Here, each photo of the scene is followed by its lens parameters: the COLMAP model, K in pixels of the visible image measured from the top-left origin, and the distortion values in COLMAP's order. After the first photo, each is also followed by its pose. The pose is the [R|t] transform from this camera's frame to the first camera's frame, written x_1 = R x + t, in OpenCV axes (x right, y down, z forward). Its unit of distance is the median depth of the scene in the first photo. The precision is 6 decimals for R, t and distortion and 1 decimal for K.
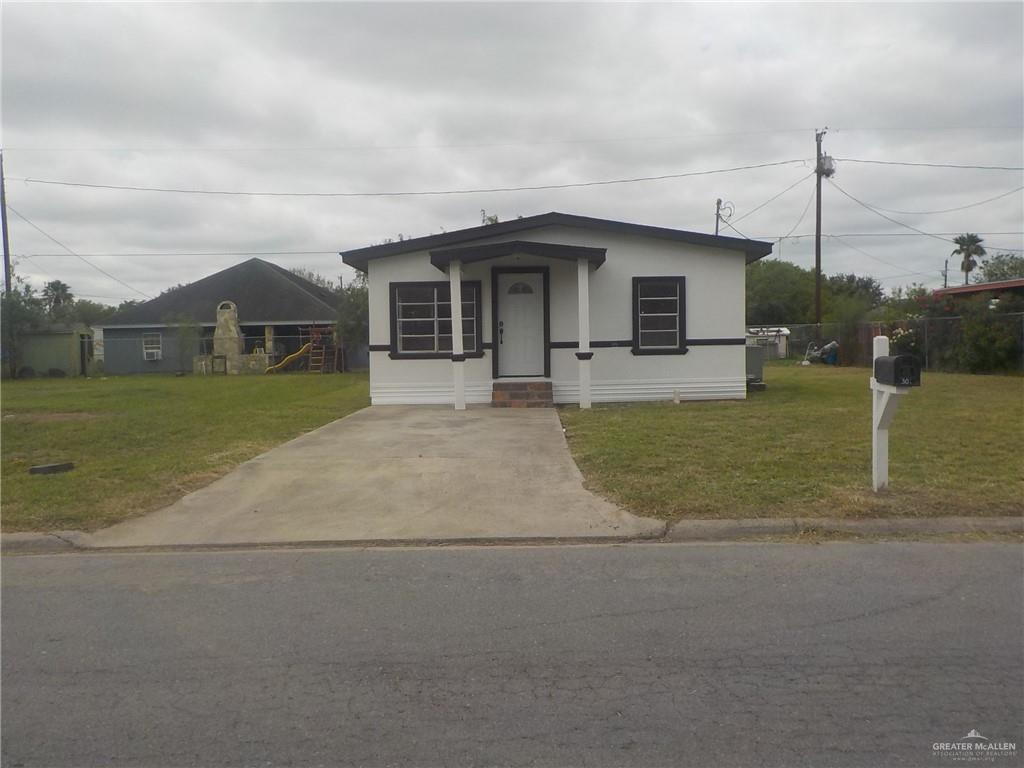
lens RADIAL K [[962.5, 0, 514.5], [0, 962.5, 382.7], [0, 0, 1]] dist [0.025839, 0.000000]
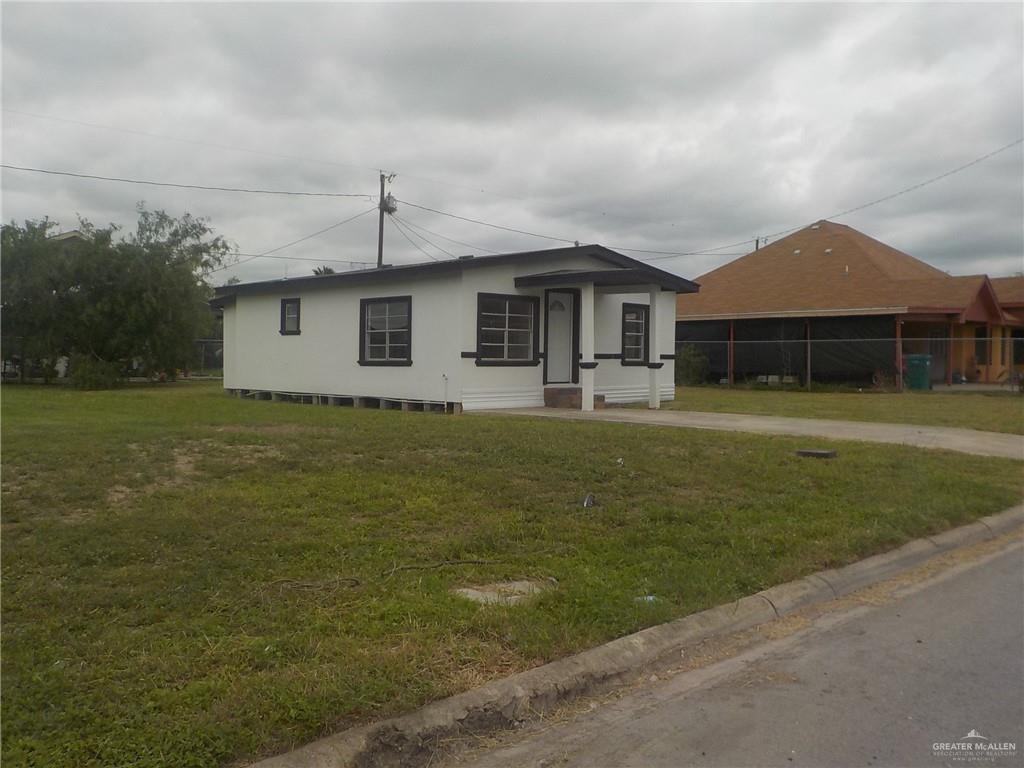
lens RADIAL K [[962.5, 0, 513.4], [0, 962.5, 382.8], [0, 0, 1]] dist [0.025839, 0.000000]
pose [[0.680810, 0.002276, 0.732457, -0.867661], [0.011895, 0.999829, -0.014162, 0.009047], [-0.732364, 0.018354, 0.680666, 0.262499]]
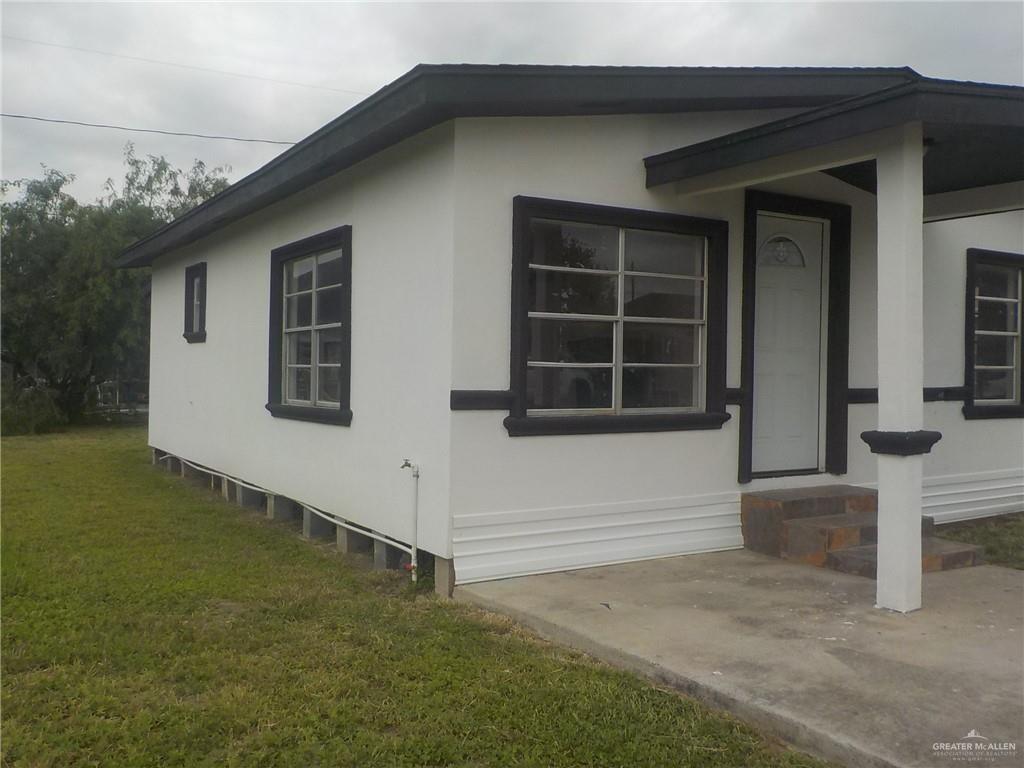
lens RADIAL K [[962.5, 0, 516.1], [0, 962.5, 381.7], [0, 0, 1]] dist [0.025839, 0.000000]
pose [[0.827698, 0.015006, 0.560973, -0.308049], [0.002288, 0.999544, -0.030114, -0.032698], [-0.561169, 0.026208, 0.827286, 0.735263]]
